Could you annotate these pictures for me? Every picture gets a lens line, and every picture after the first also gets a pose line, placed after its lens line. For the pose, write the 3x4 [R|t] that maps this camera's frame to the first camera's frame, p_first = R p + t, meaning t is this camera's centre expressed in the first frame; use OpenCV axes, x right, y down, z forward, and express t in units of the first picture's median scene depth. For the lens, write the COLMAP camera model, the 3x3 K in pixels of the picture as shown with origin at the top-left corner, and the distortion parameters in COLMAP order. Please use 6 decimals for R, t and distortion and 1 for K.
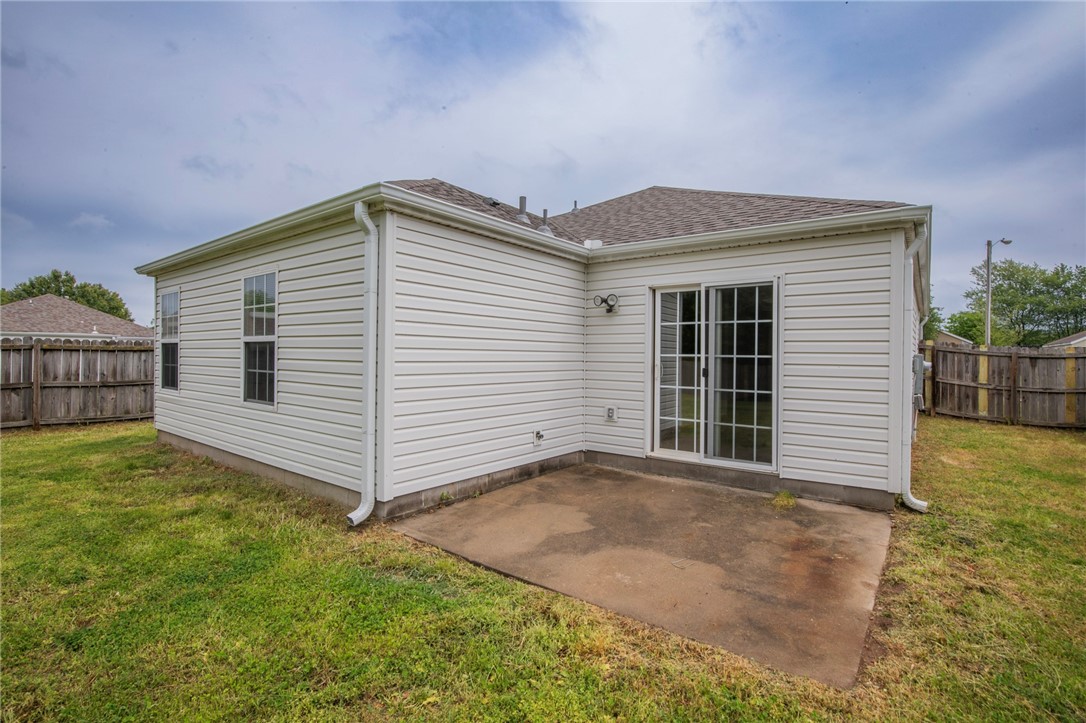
lens RADIAL K [[500.7, 0, 553.9], [0, 500.7, 358.2], [0, 0, 1]] dist [-0.034431, 0.007986]
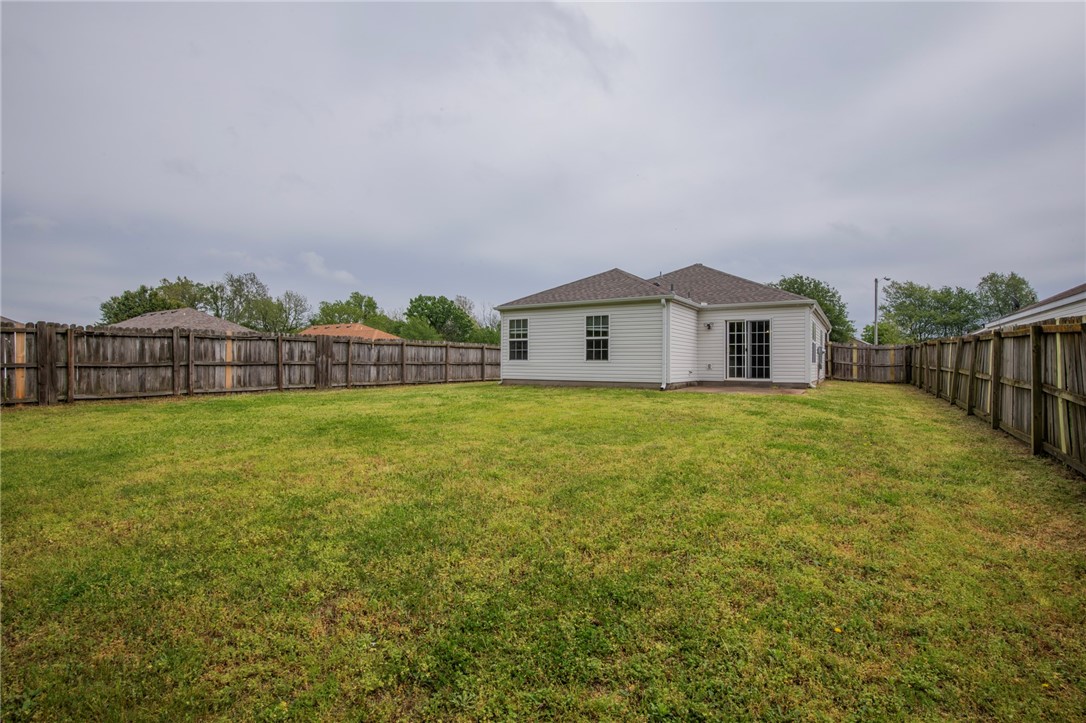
lens RADIAL K [[500.7, 0, 553.9], [0, 500.7, 358.2], [0, 0, 1]] dist [-0.034431, 0.007986]
pose [[0.994917, -0.003081, 0.100650, -1.052258], [0.004801, 0.999846, -0.016855, 0.115108], [-0.100583, 0.017253, 0.994779, -1.692175]]
